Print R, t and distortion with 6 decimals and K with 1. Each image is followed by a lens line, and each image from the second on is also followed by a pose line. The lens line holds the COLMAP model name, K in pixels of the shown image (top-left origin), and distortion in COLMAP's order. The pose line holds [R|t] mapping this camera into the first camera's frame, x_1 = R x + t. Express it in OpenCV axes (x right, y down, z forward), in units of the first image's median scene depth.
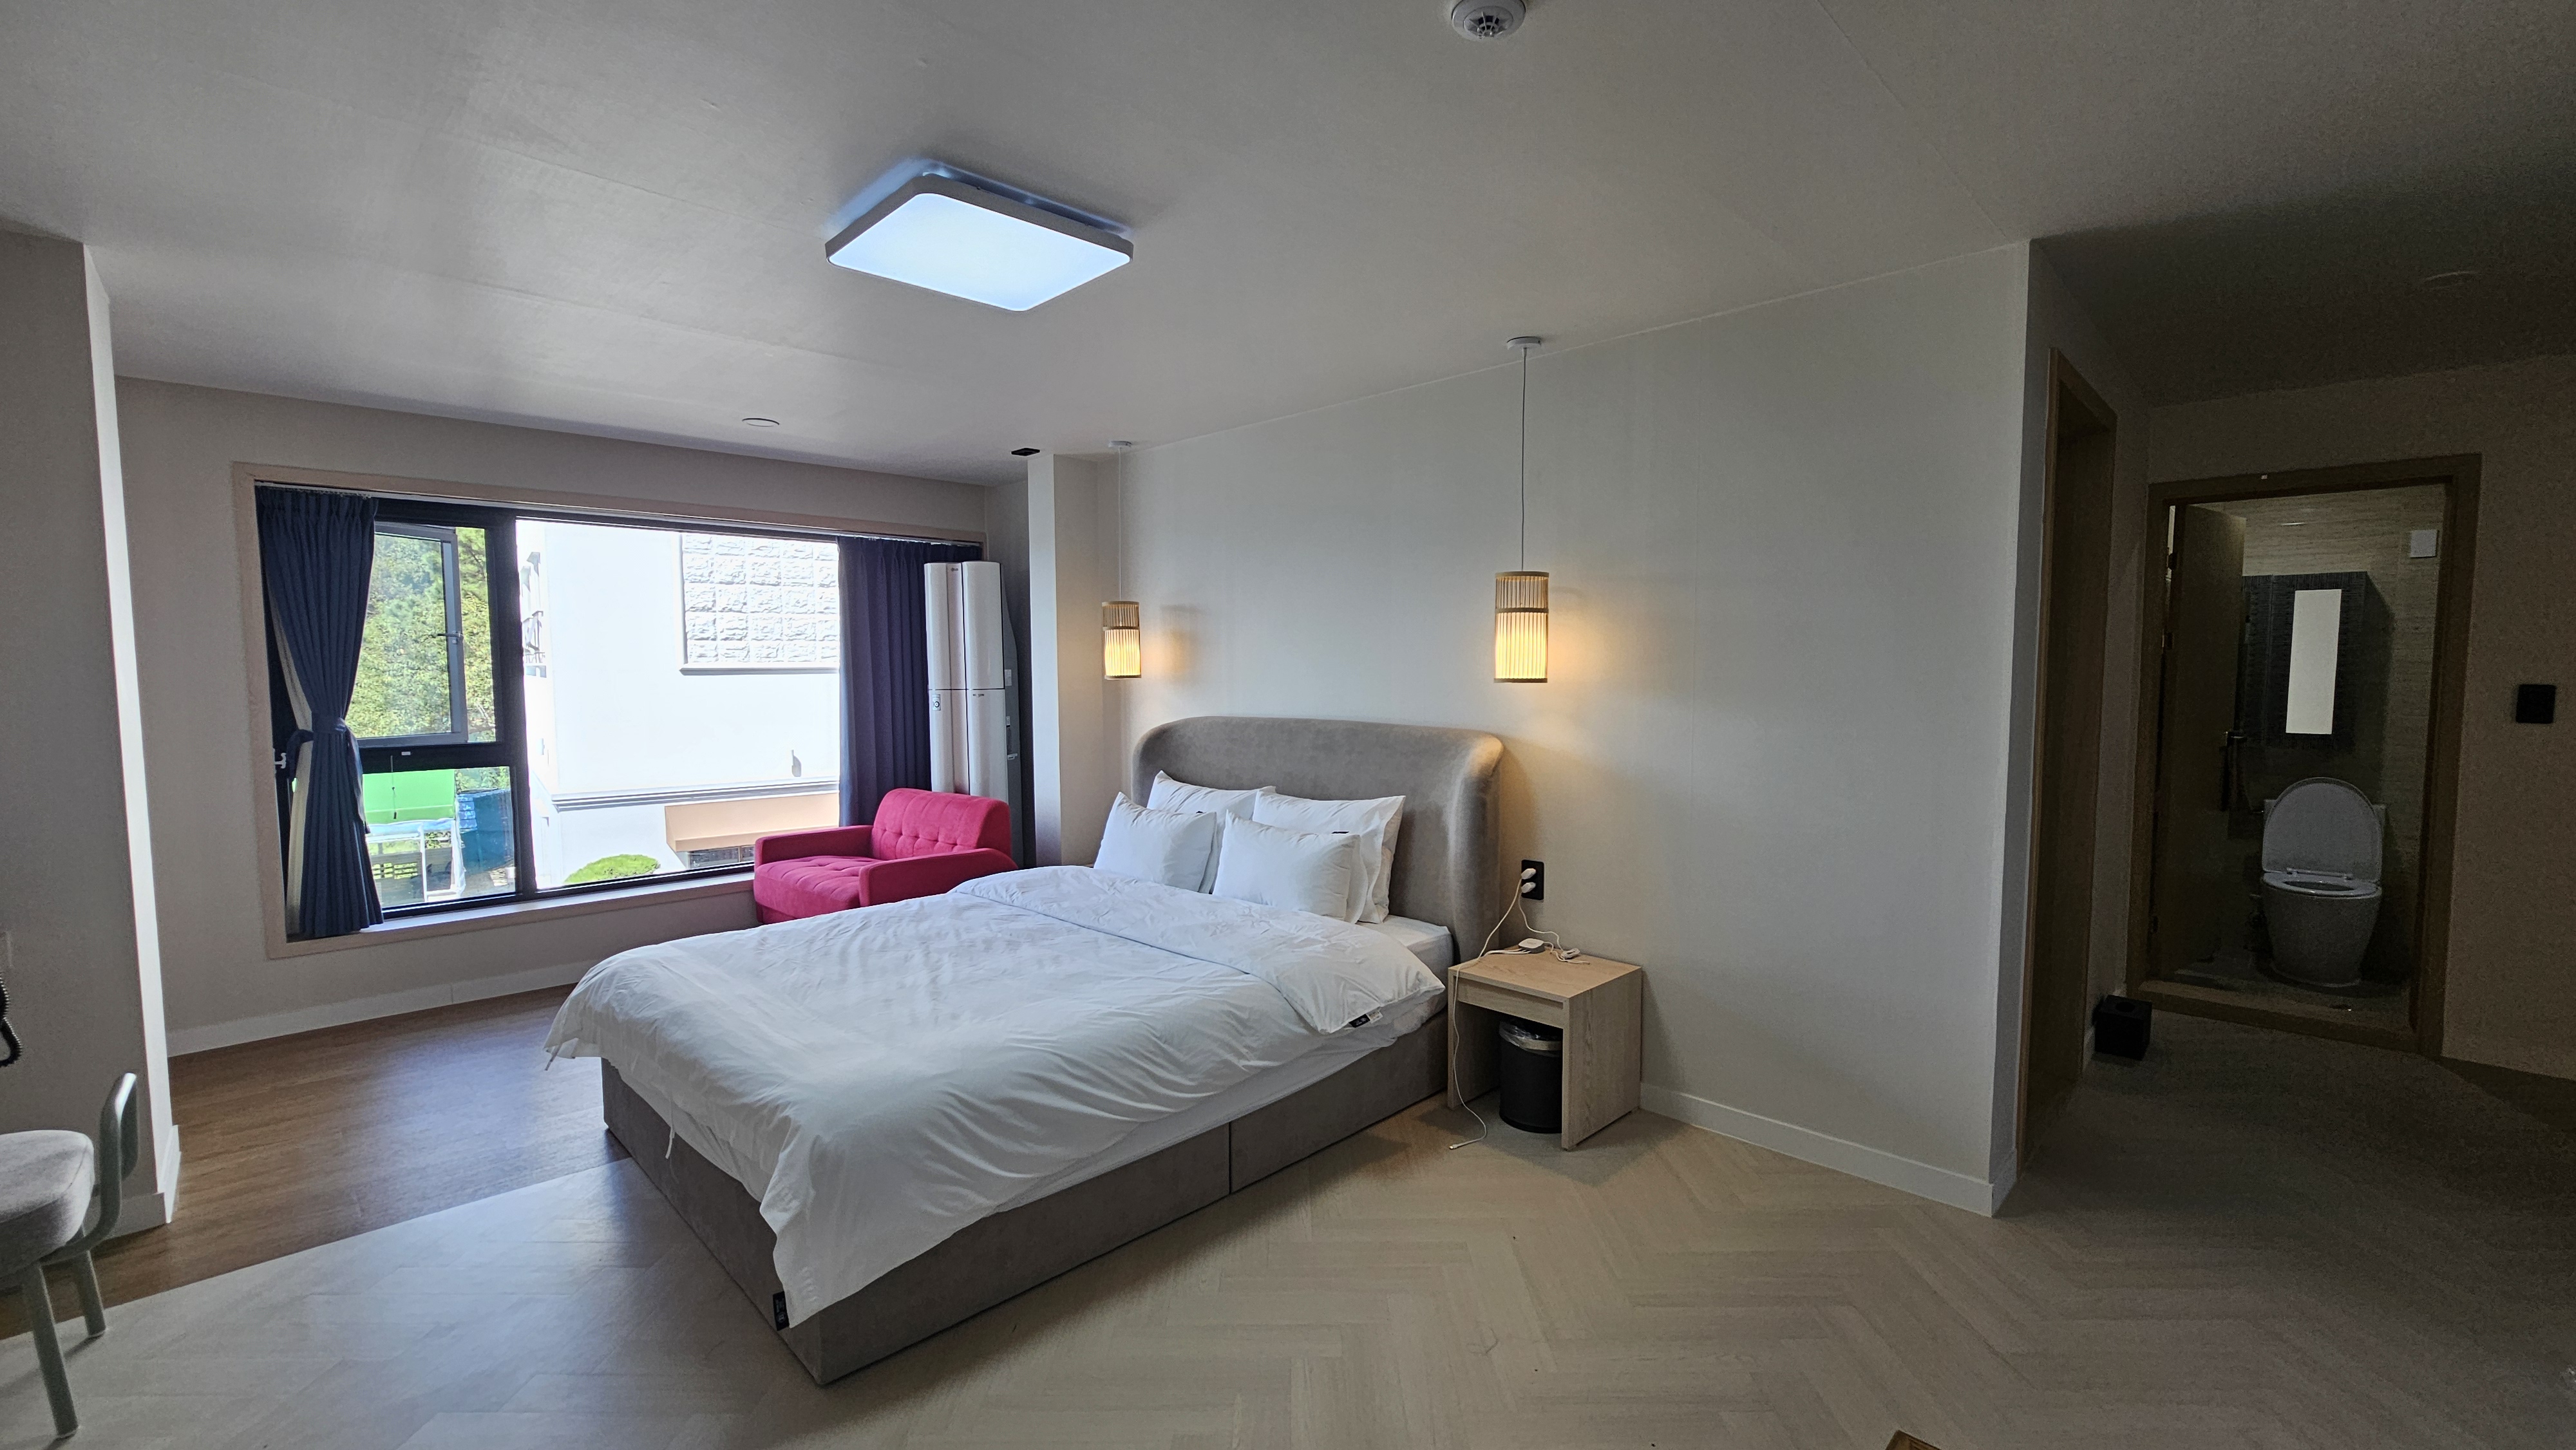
lens RADIAL K [[1049.6, 0, 1288.0], [0, 1049.6, 725.0], [0, 0, 1]] dist [0.002376, 0.000234]
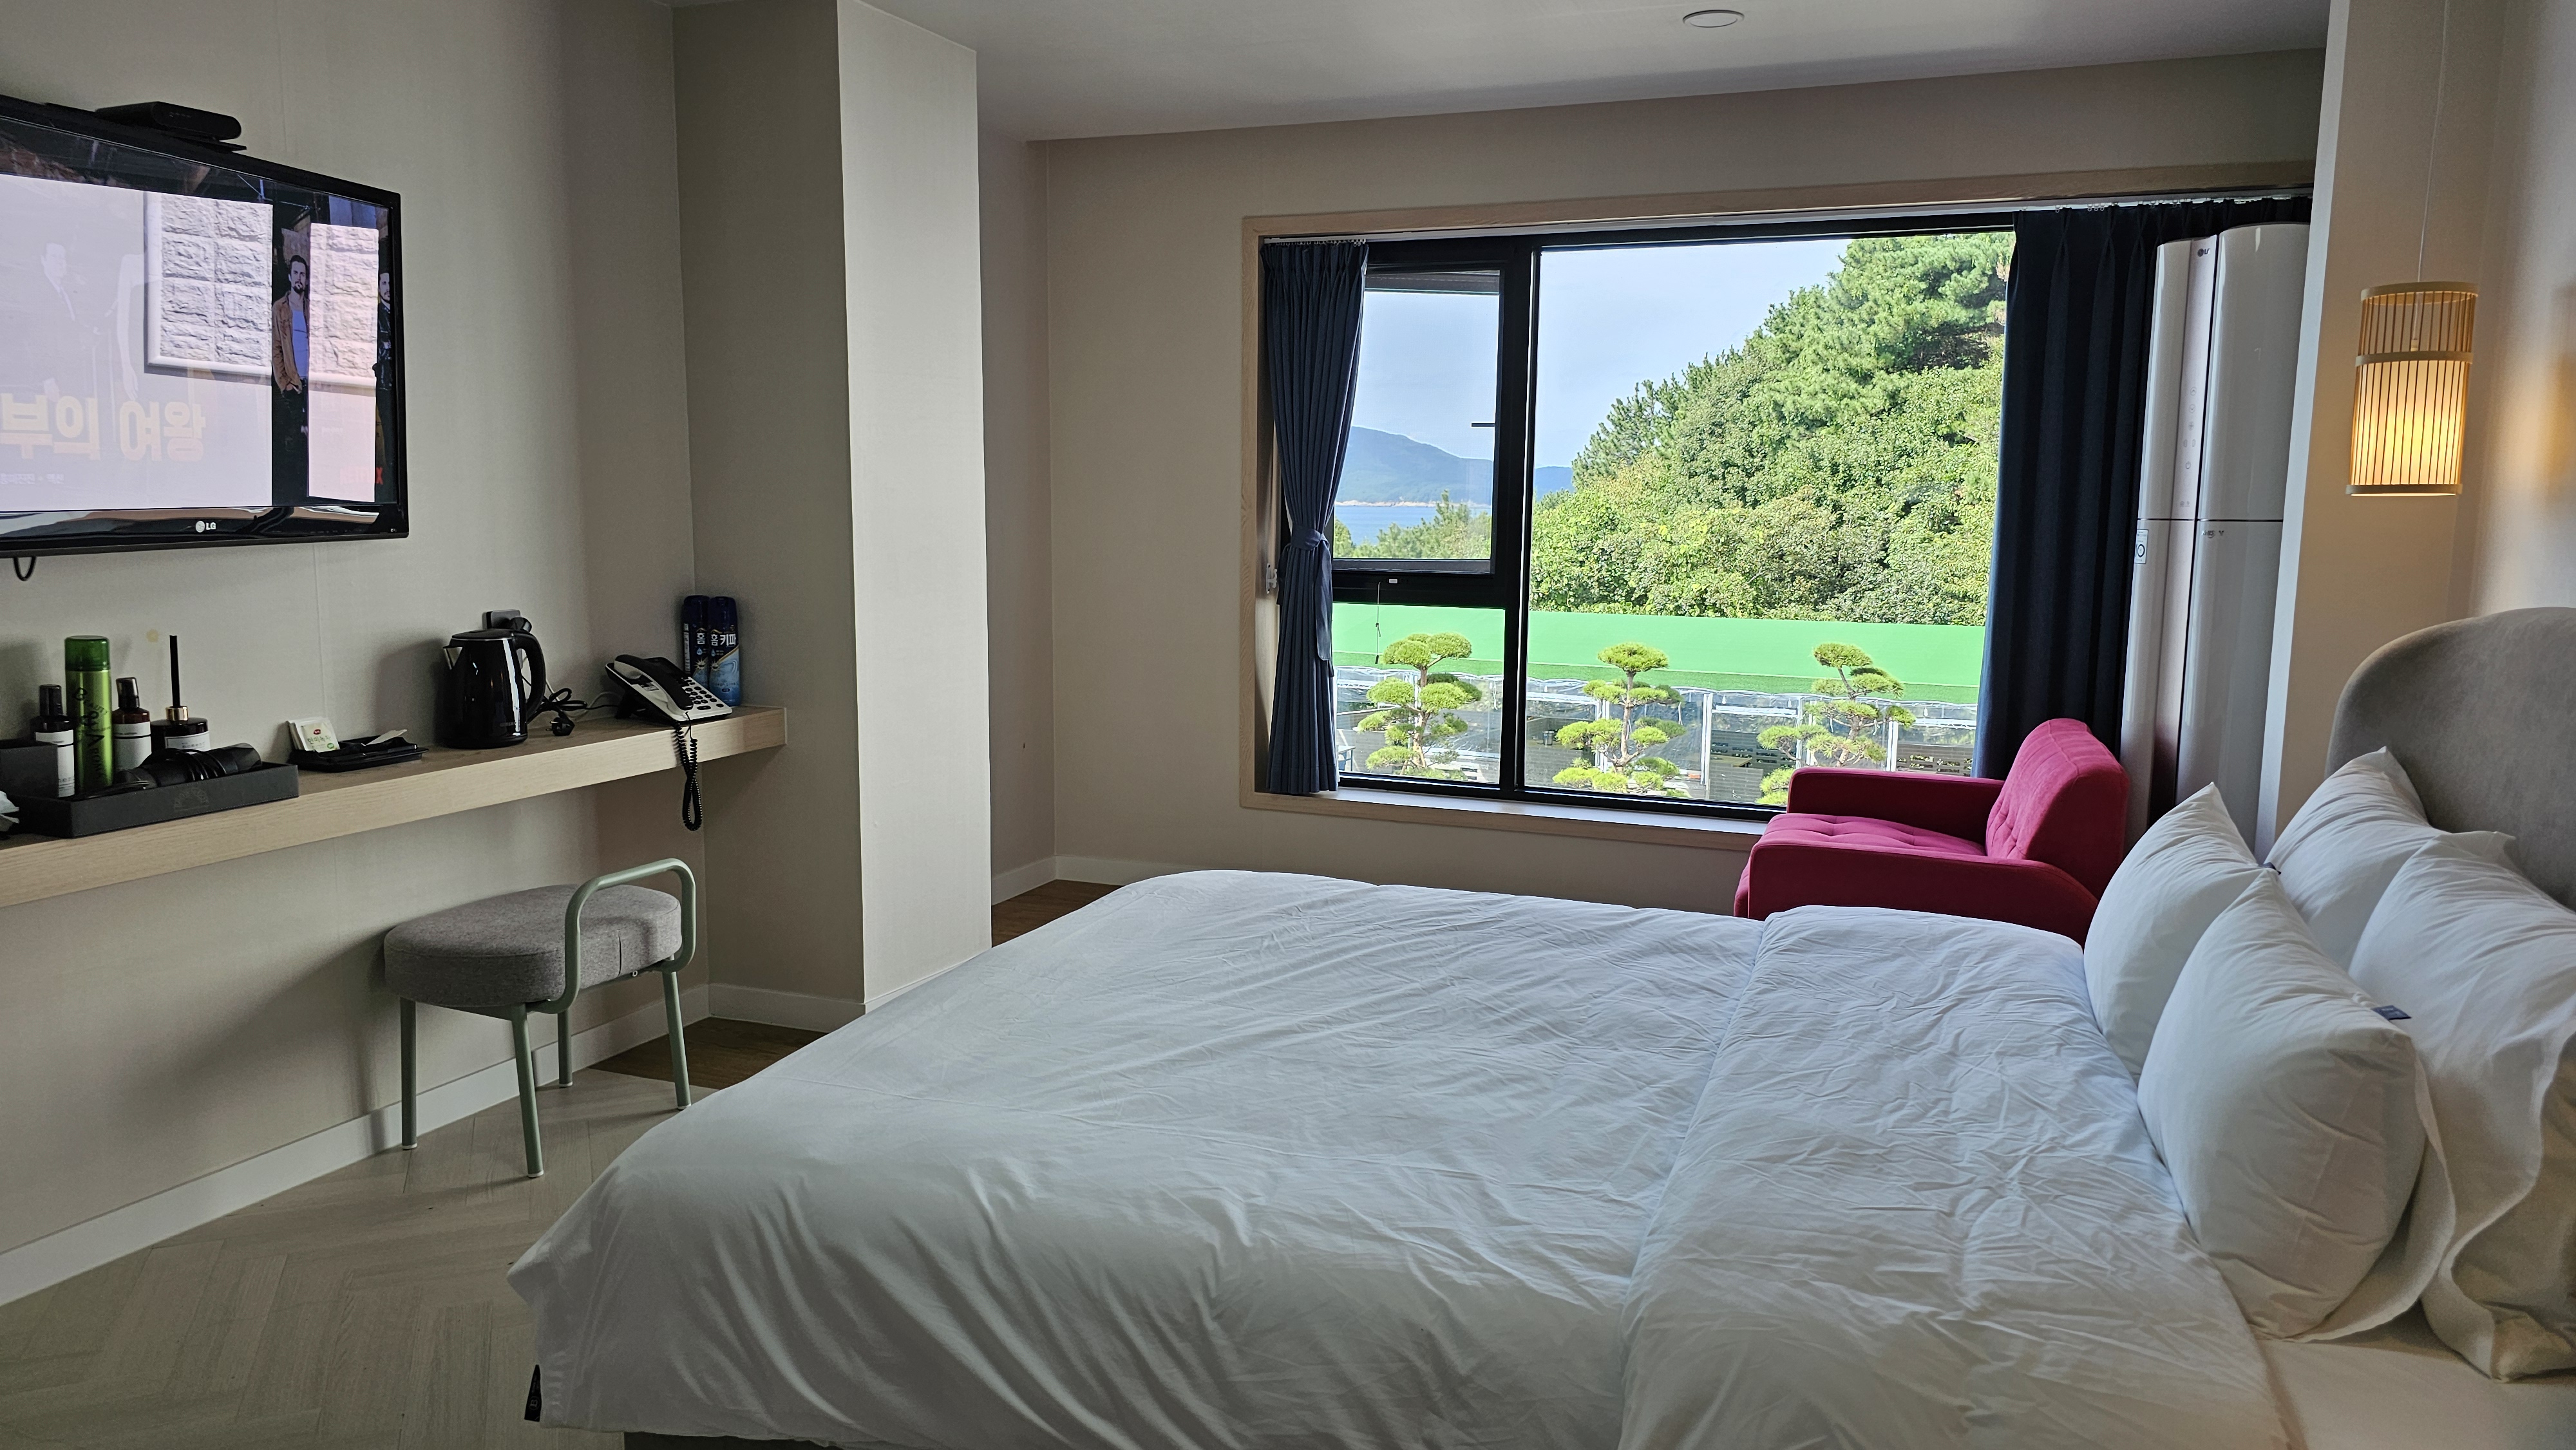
lens RADIAL K [[1707.1, 0, 1288.0], [0, 1707.1, 725.0], [0, 0, 1]] dist [0.031820, -0.000226]
pose [[0.402485, 0.133099, -0.905699, 0.371266], [-0.065497, 0.991025, 0.116532, -0.011187], [0.913080, 0.012419, 0.407591, 0.569599]]
